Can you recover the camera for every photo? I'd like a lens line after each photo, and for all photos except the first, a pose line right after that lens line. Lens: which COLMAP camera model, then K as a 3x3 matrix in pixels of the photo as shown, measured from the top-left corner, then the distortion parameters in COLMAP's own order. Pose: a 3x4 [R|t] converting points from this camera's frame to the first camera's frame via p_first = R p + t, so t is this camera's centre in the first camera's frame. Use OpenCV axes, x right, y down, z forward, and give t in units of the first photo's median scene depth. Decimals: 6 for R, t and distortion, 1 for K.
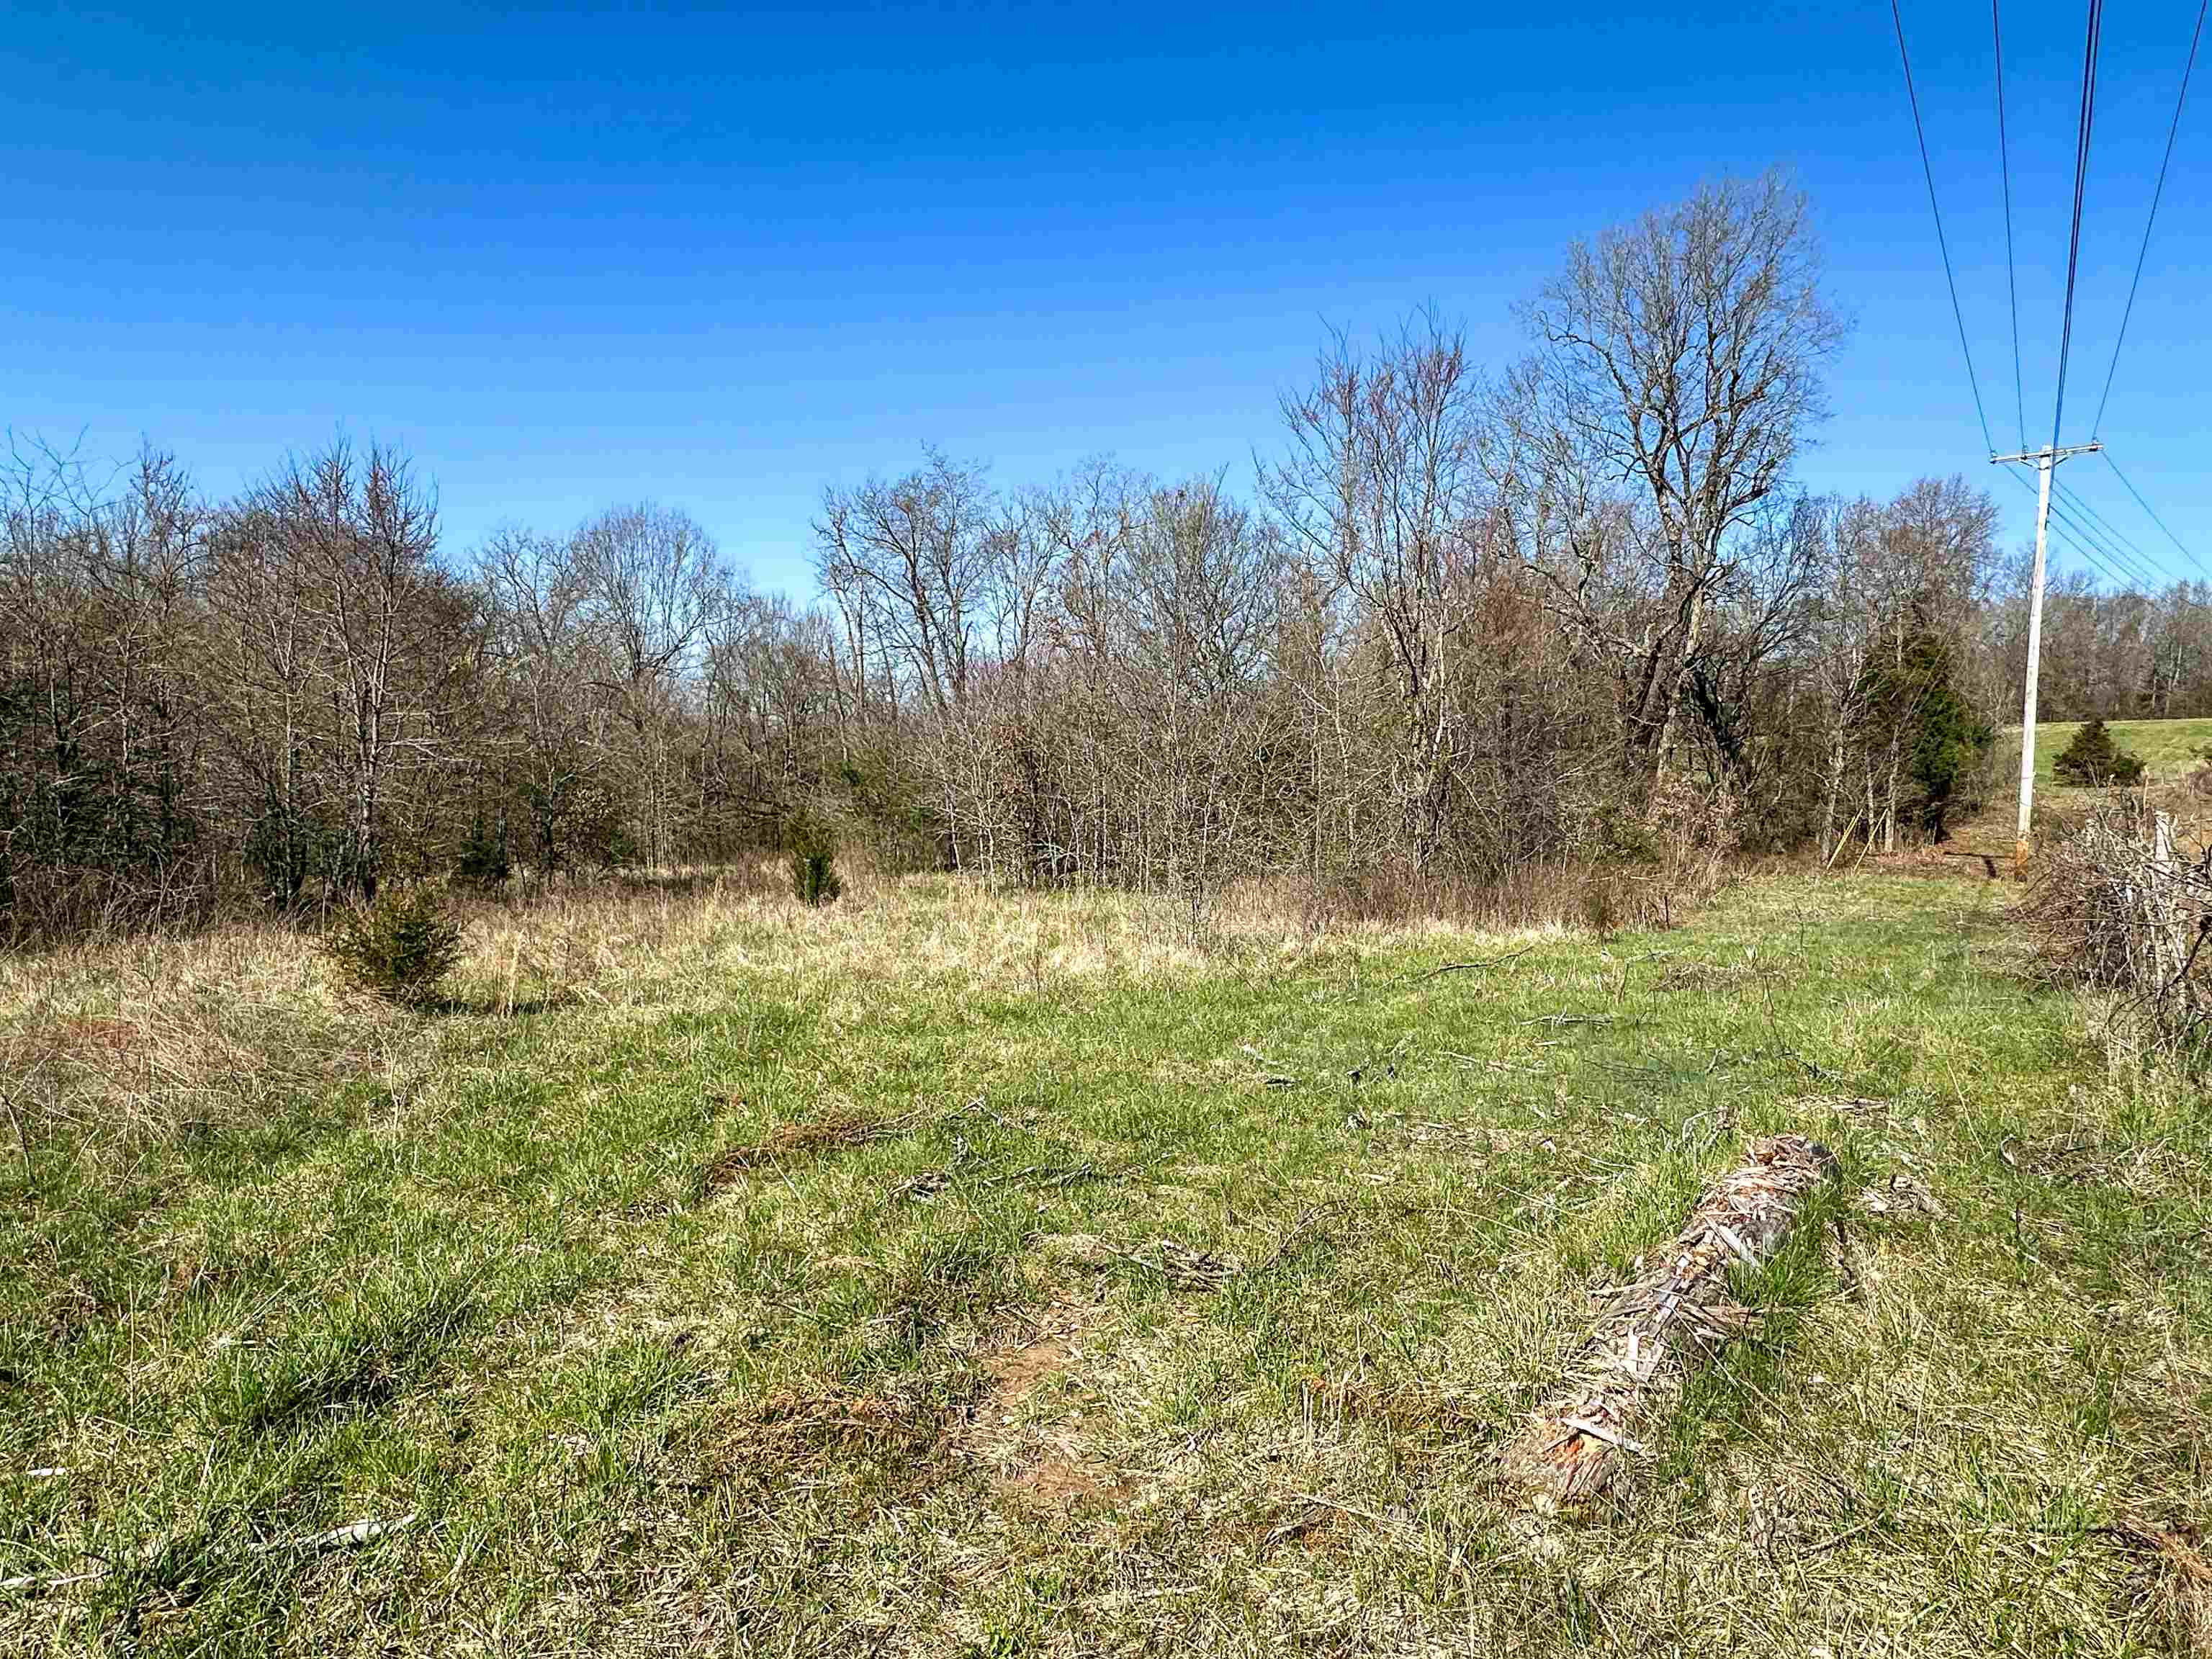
lens RADIAL K [[1280.8, 0, 1105.4], [0, 1280.8, 828.3], [0, 0, 1]] dist [-0.005752, 0.002449]
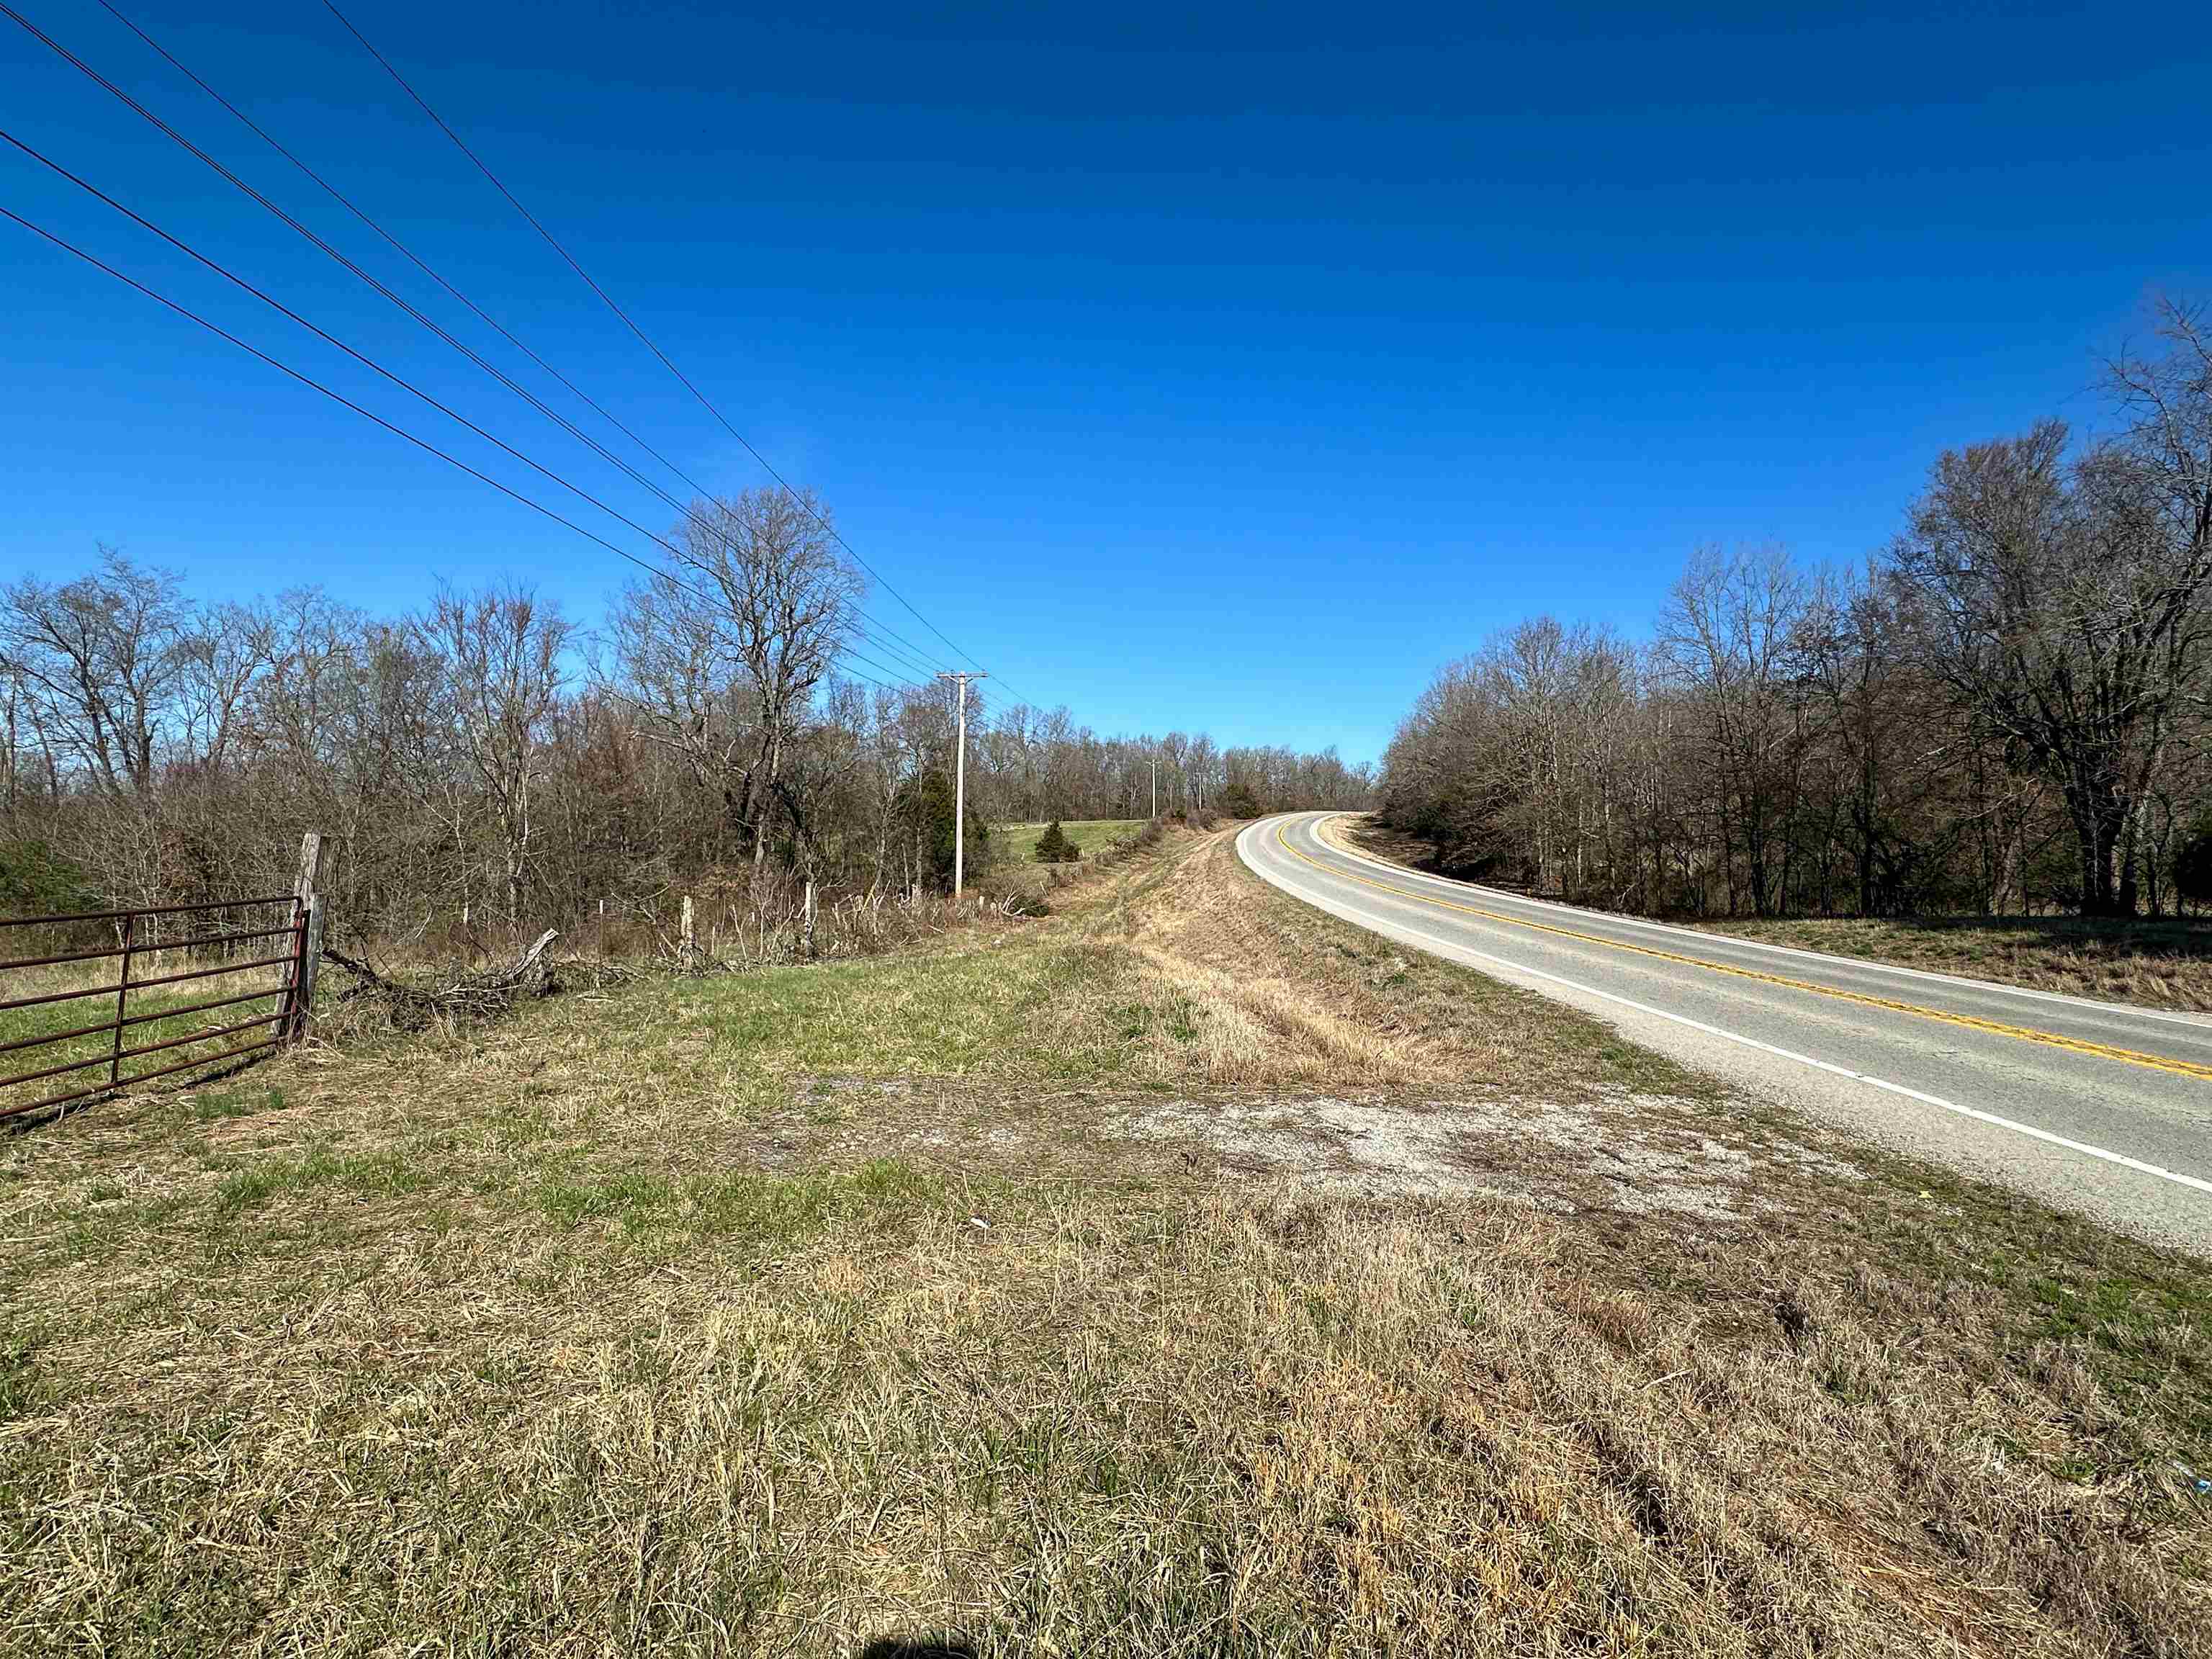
lens RADIAL K [[1055.7, 0, 1108.2], [0, 1055.7, 833.2], [0, 0, 1]] dist [-0.001483, -0.000822]
pose [[0.817300, 0.005235, 0.576189, 0.040184], [0.029392, 0.998278, -0.050762, 0.002119], [-0.575463, 0.058423, 0.815739, -0.183382]]
